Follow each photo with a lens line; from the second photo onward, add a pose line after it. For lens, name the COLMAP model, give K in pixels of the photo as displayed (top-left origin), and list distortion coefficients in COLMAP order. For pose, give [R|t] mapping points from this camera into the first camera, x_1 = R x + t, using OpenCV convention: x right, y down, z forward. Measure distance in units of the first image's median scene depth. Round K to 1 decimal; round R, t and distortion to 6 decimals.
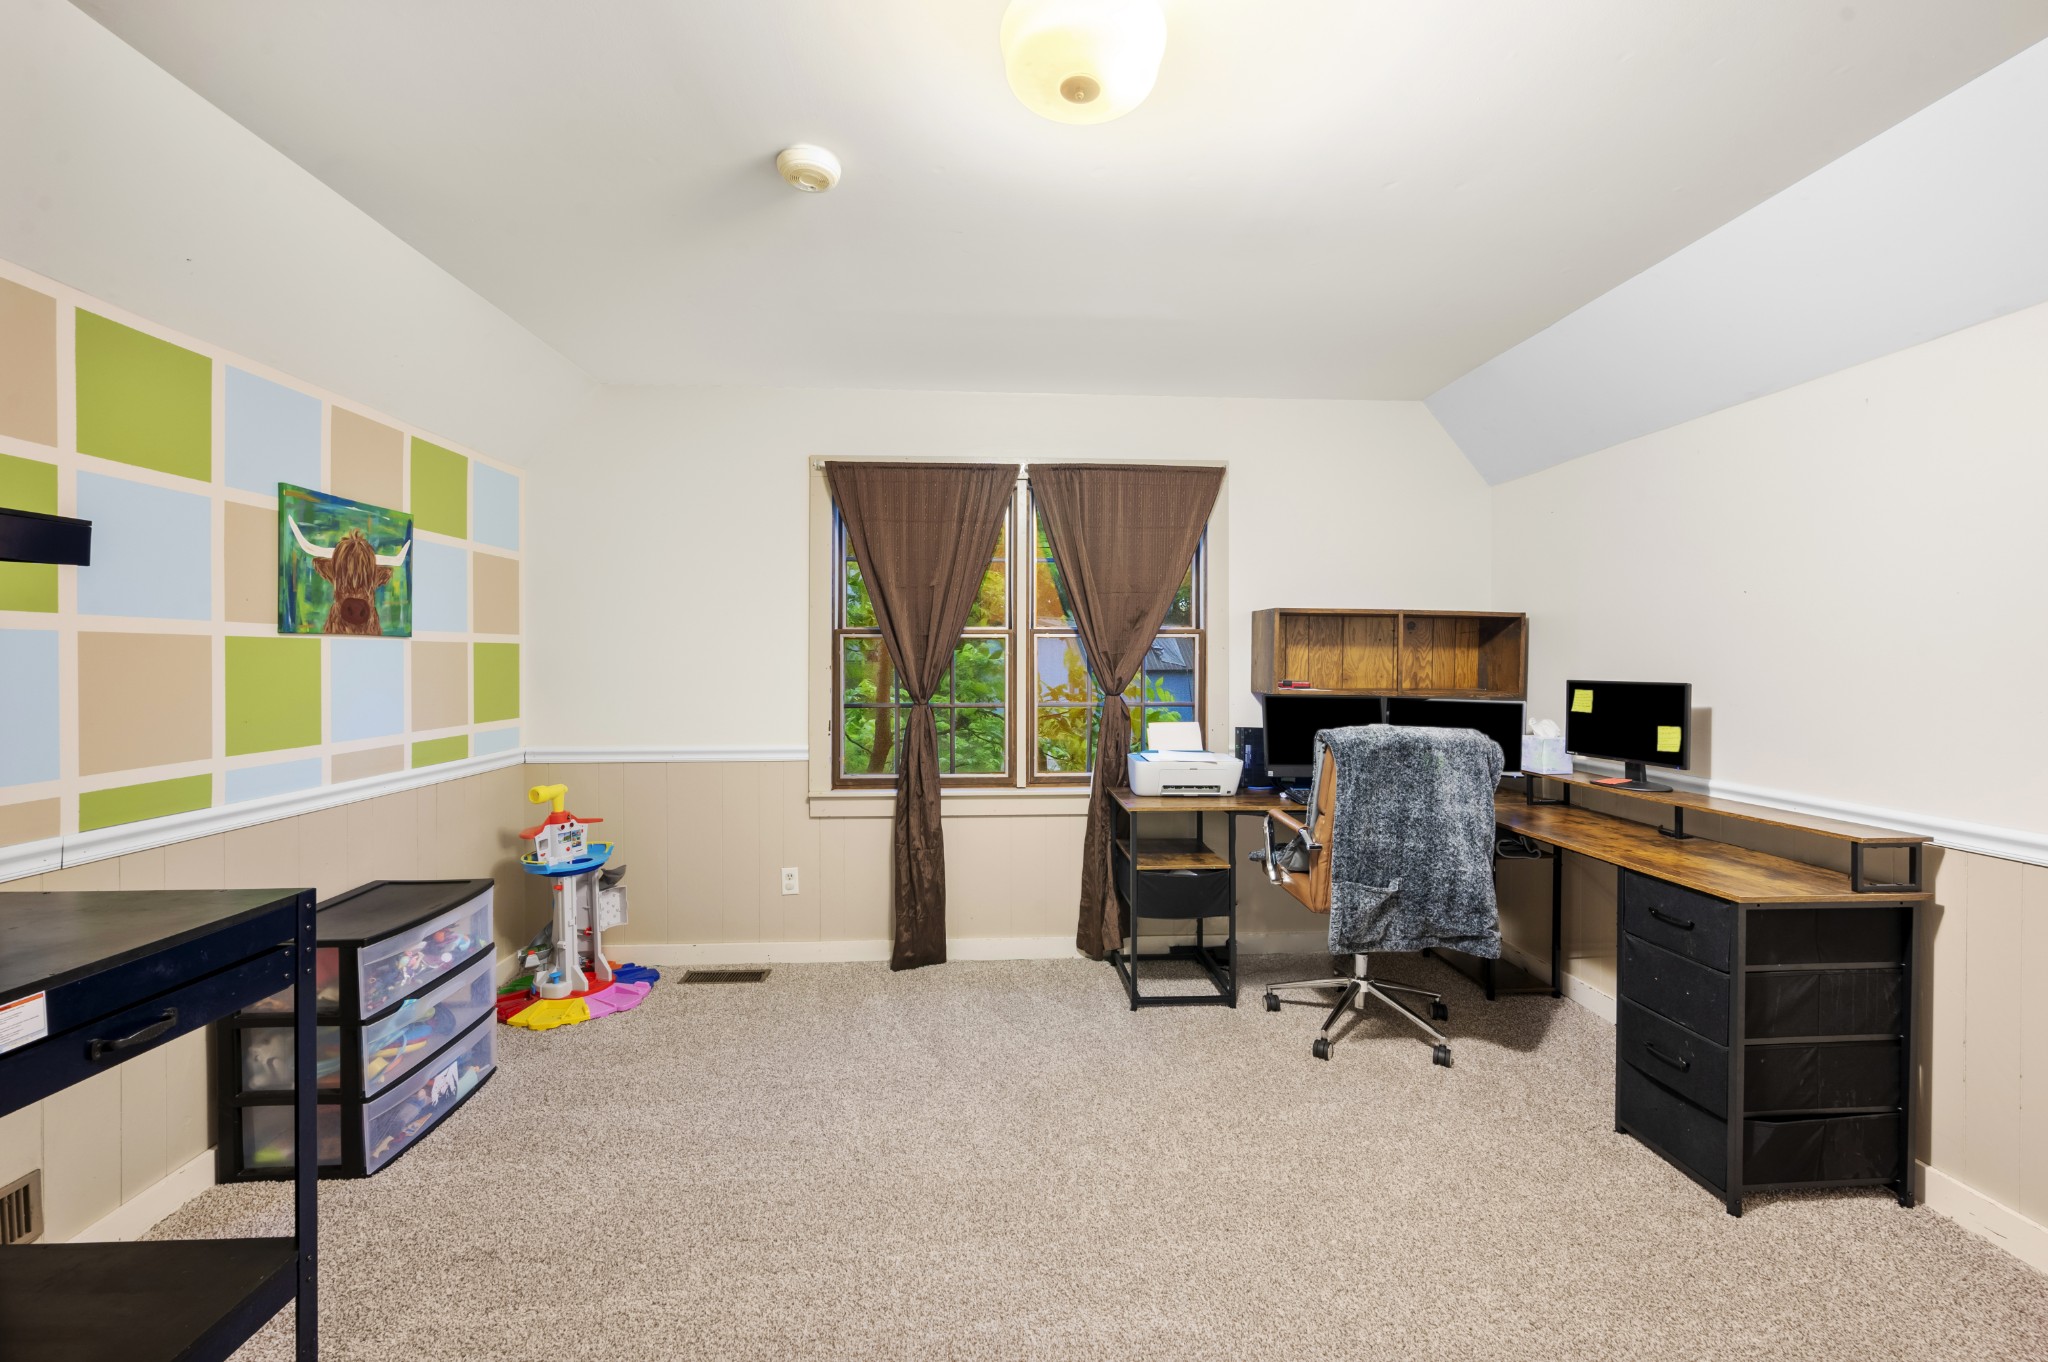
lens RADIAL K [[824.9, 0, 1024.7], [0, 824.9, 669.7], [0, 0, 1]] dist [-0.000164, -0.000218]
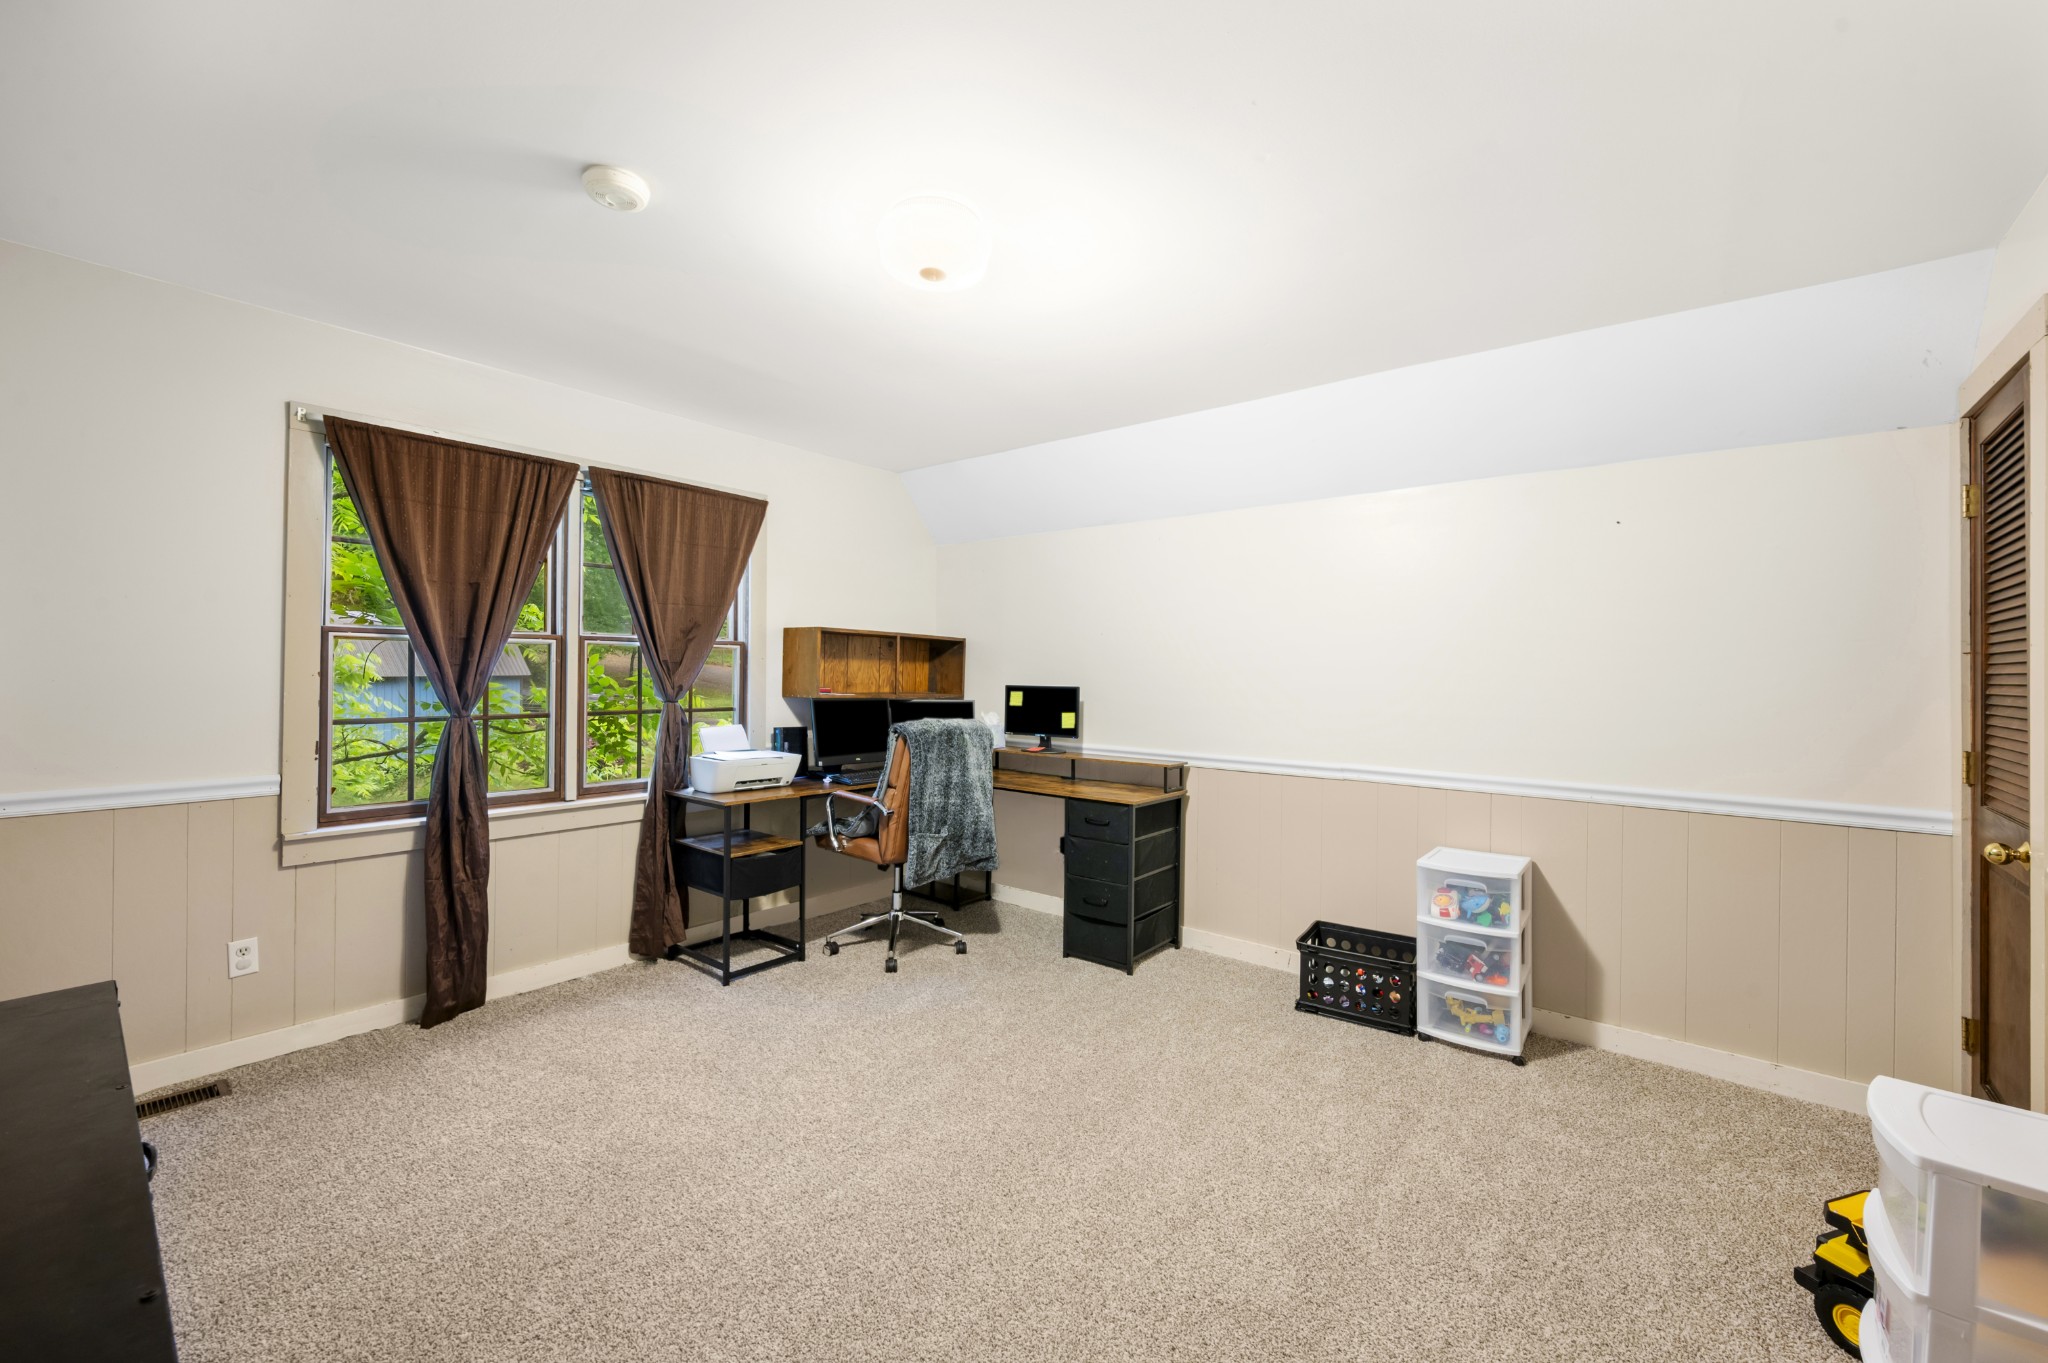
lens RADIAL K [[814.8, 0, 1028.9], [0, 814.8, 678.1], [0, 0, 1]] dist [-0.000899, -0.000025]
pose [[0.672142, 0.001445, 0.740421, -0.403174], [-0.002843, 0.999996, 0.000629, -0.001446], [-0.740417, -0.002528, 0.672144, -0.034415]]
